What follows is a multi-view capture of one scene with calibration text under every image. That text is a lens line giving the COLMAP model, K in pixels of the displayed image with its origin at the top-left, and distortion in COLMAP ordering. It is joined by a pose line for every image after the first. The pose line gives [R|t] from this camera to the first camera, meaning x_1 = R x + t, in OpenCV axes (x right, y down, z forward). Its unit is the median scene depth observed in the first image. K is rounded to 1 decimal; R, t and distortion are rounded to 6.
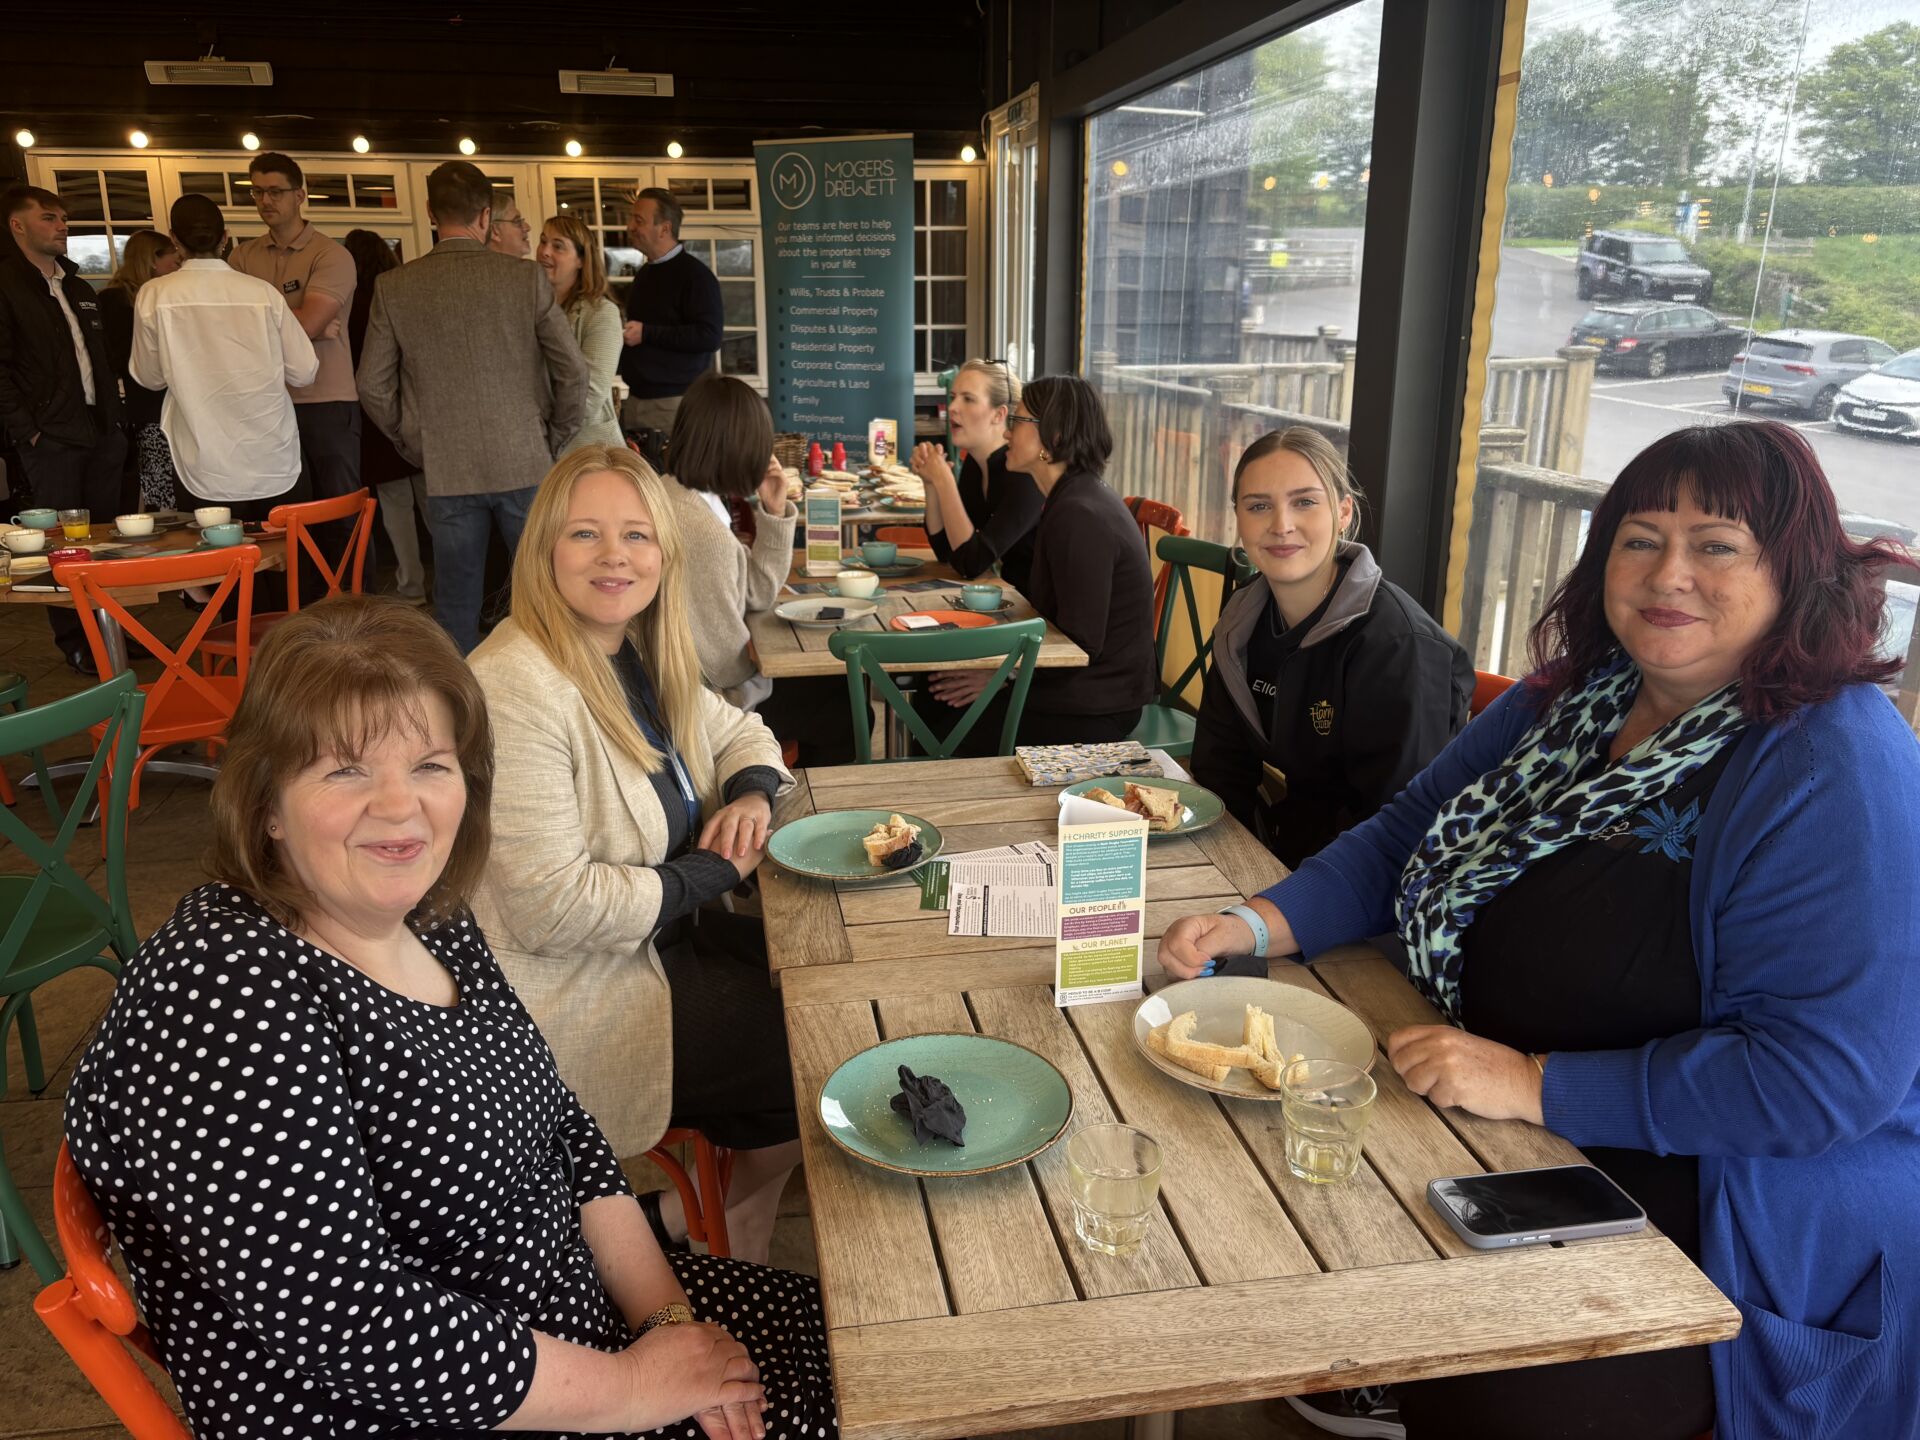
lens RADIAL K [[1566.7, 0, 954.4], [0, 1566.7, 745.1], [0, 0, 1]] dist [0.003311, -0.053366]
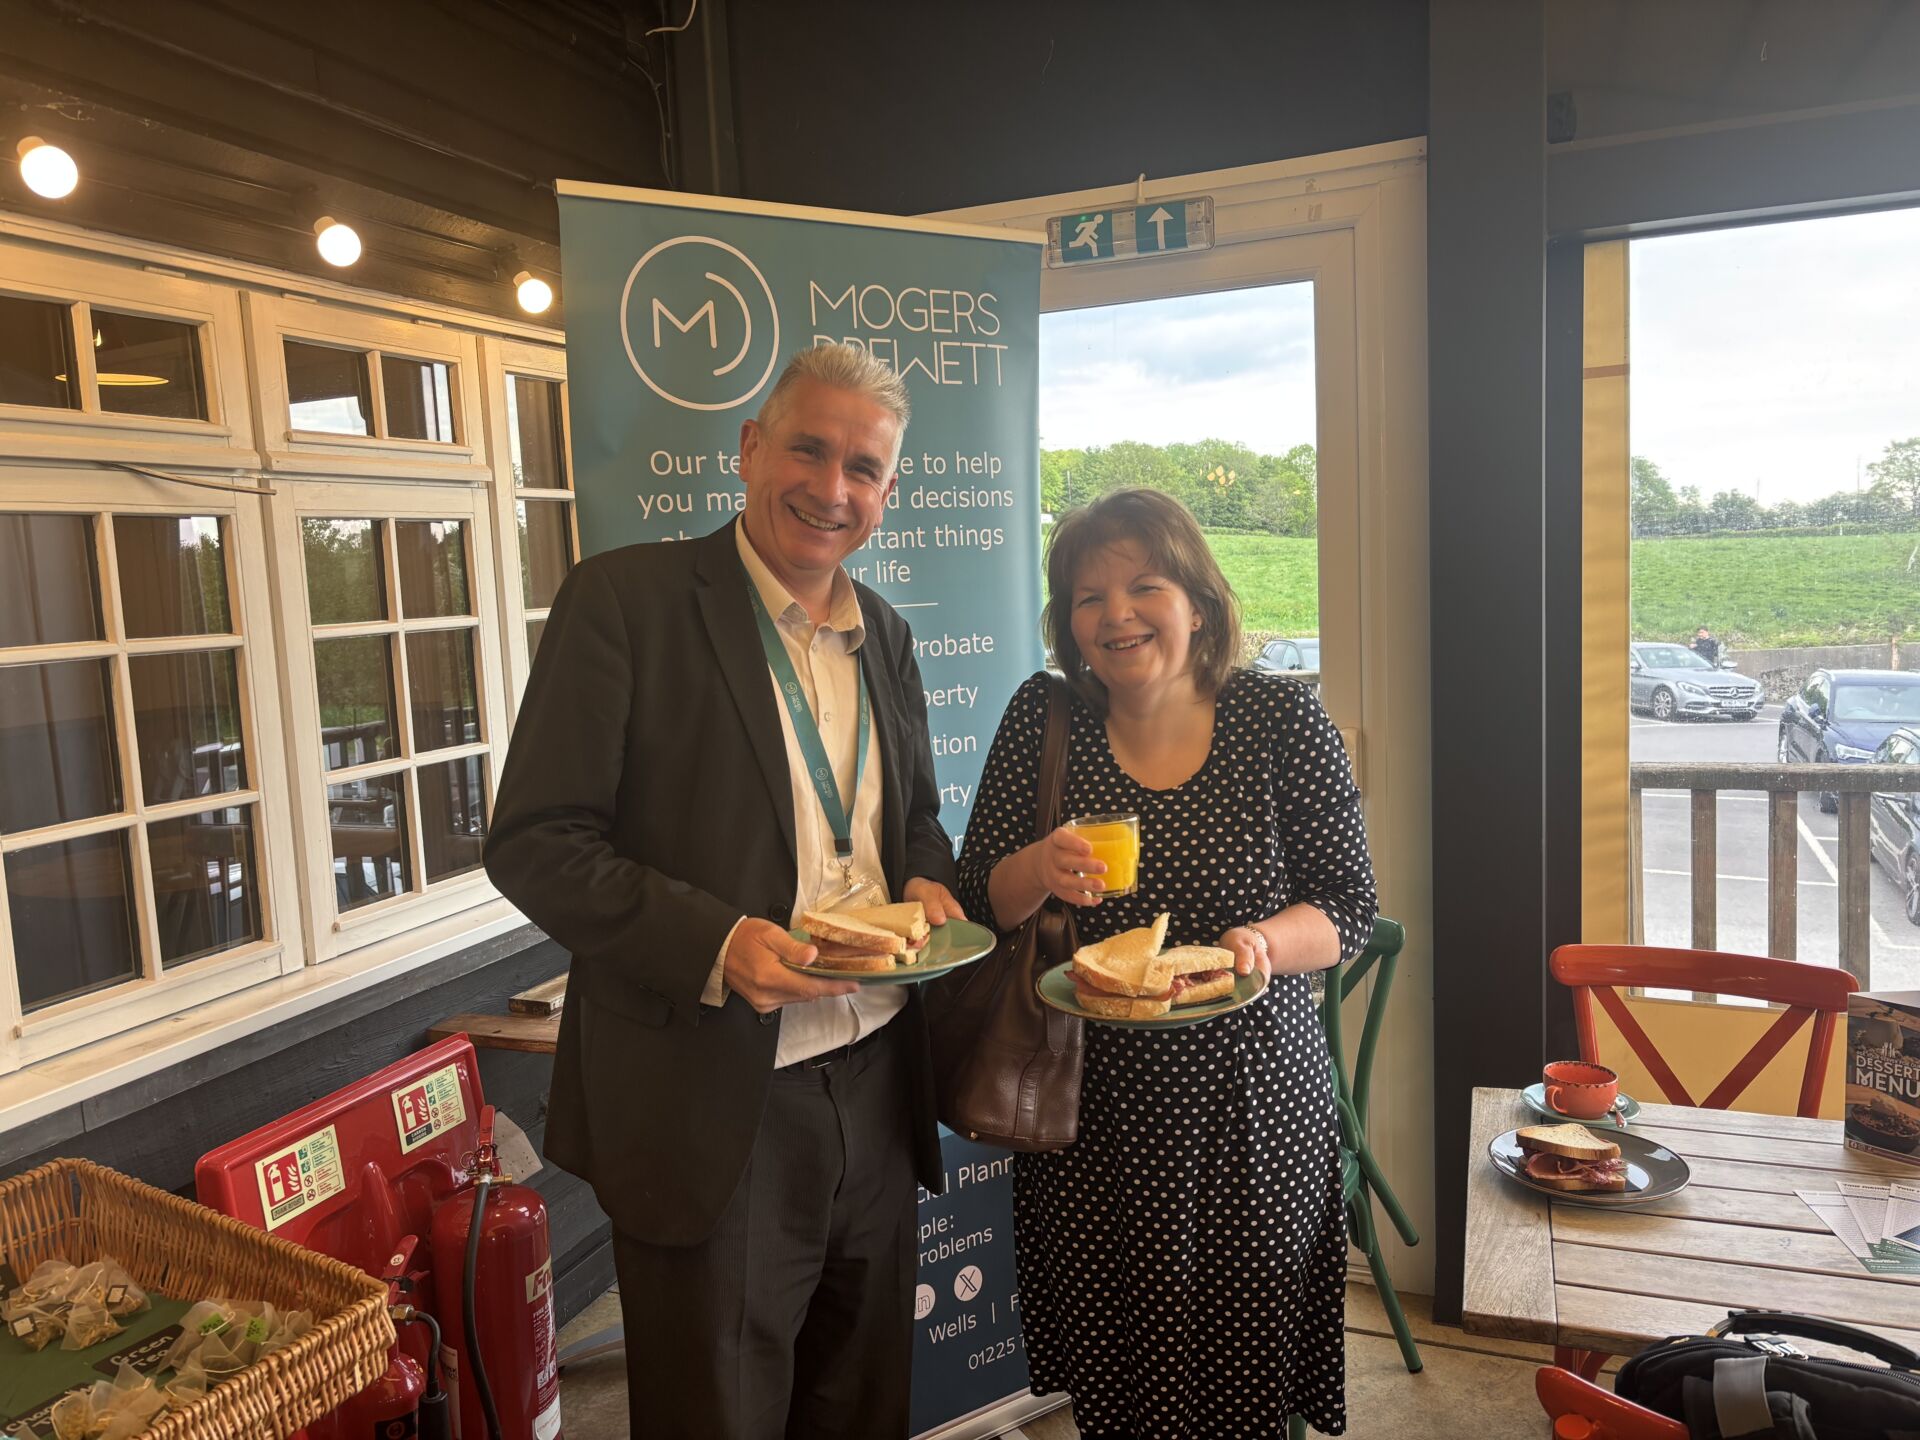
lens RADIAL K [[1452.7, 0, 944.1], [0, 1452.7, 728.1], [0, 0, 1]] dist [0.038198, -0.043227]
pose [[0.508225, -0.123407, 0.852337, -0.339880], [0.279991, 0.959594, -0.028015, -0.260260], [-0.814440, 0.252884, 0.522242, 0.827053]]
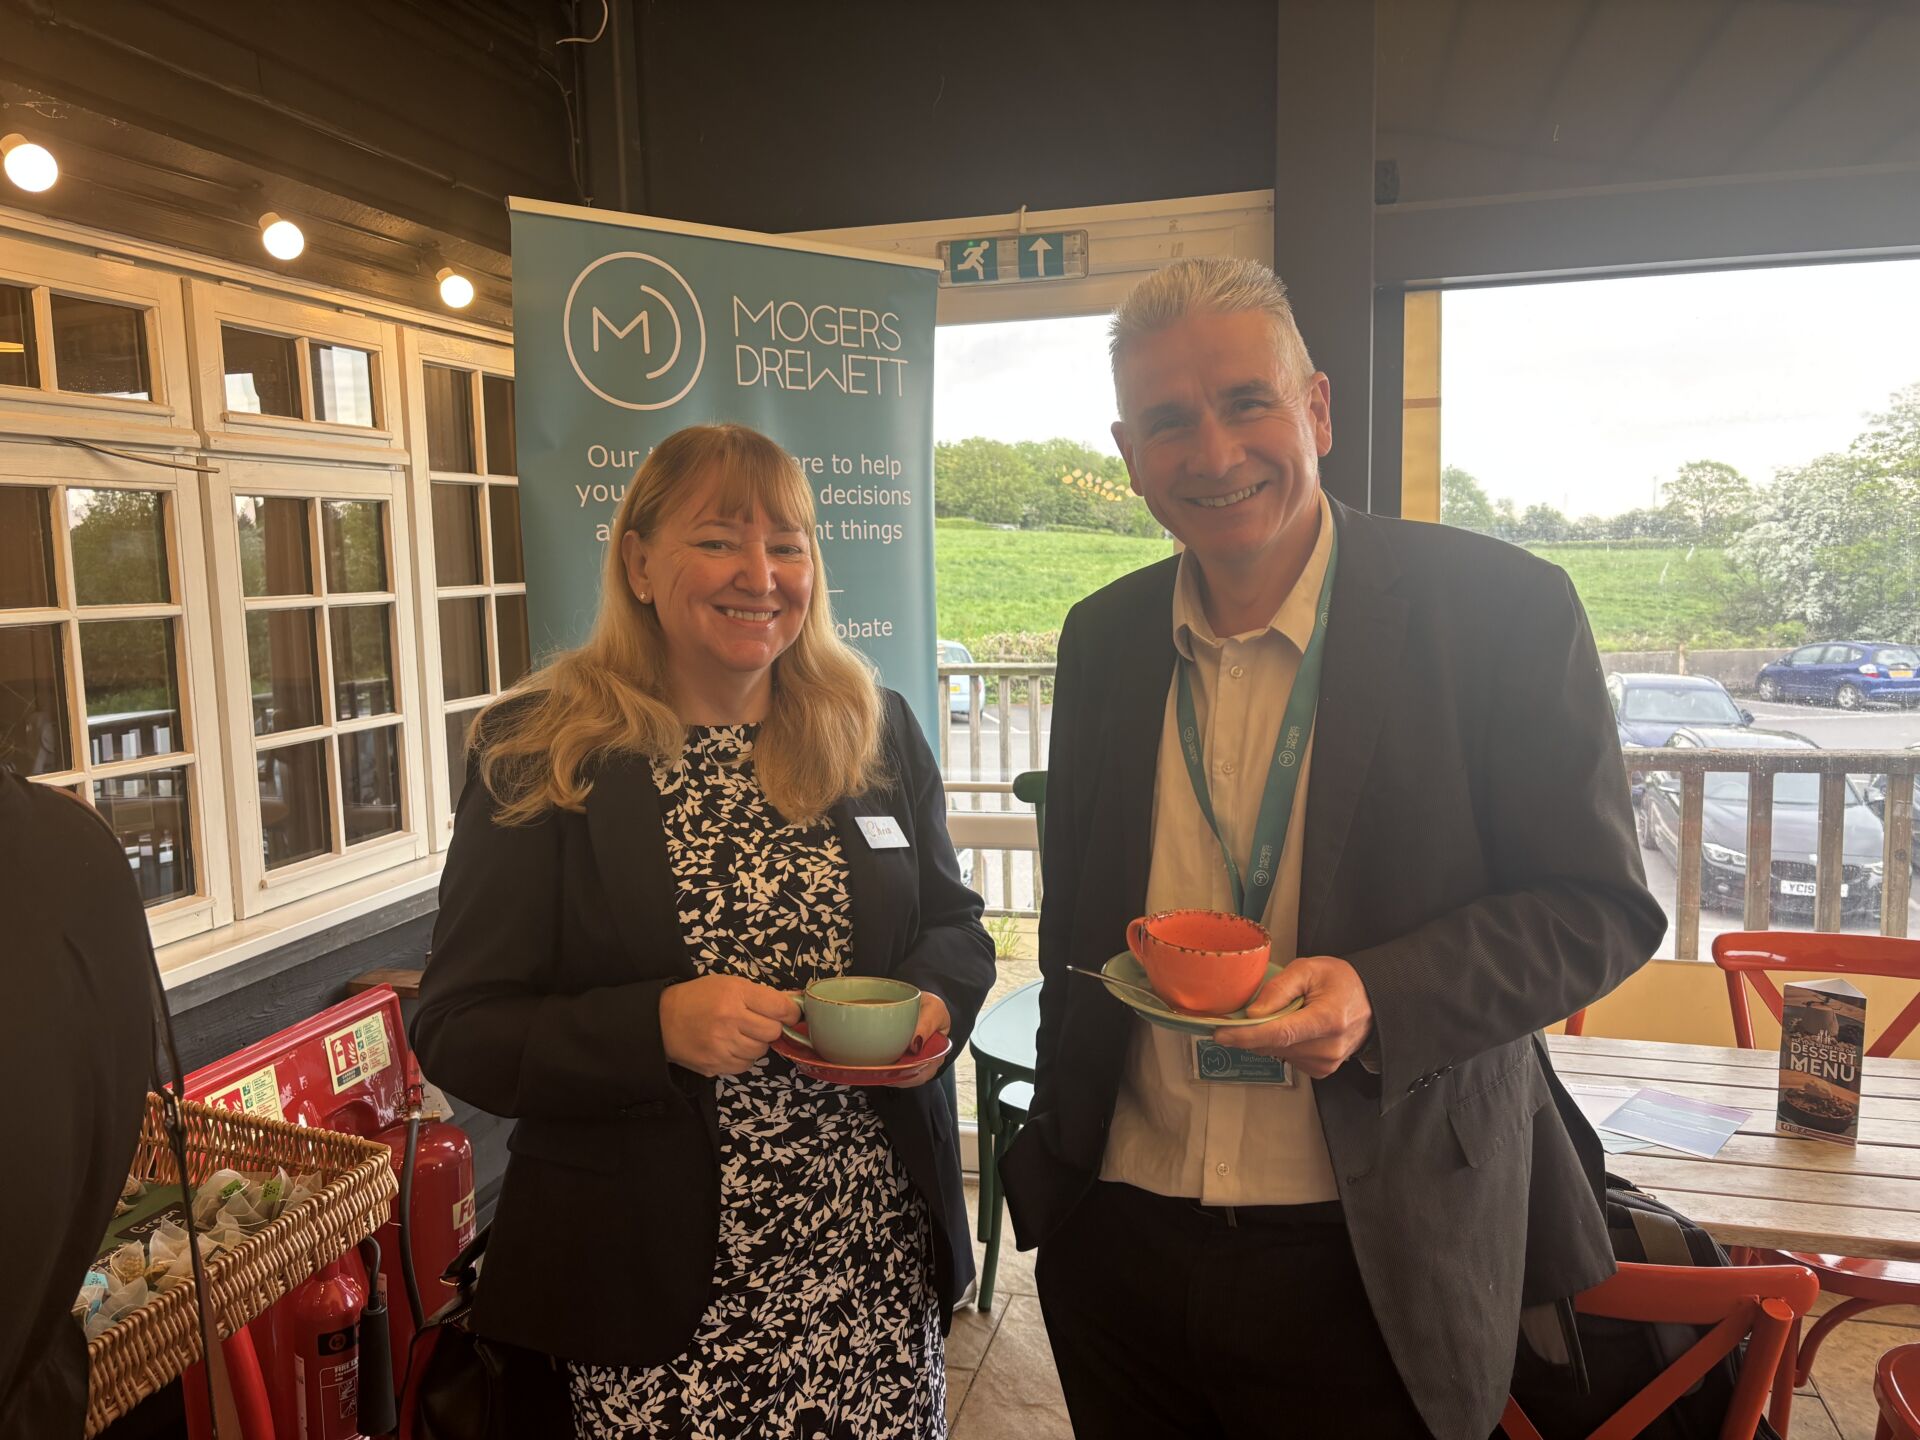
lens RADIAL K [[1443.9, 0, 958.4], [0, 1443.9, 726.5], [0, 0, 1]] dist [0.048485, -0.055309]
pose [[0.409943, -0.121796, 0.903943, -0.376788], [0.268947, 0.963123, 0.007801, -0.259141], [-0.871559, 0.239915, 0.427582, 0.820707]]
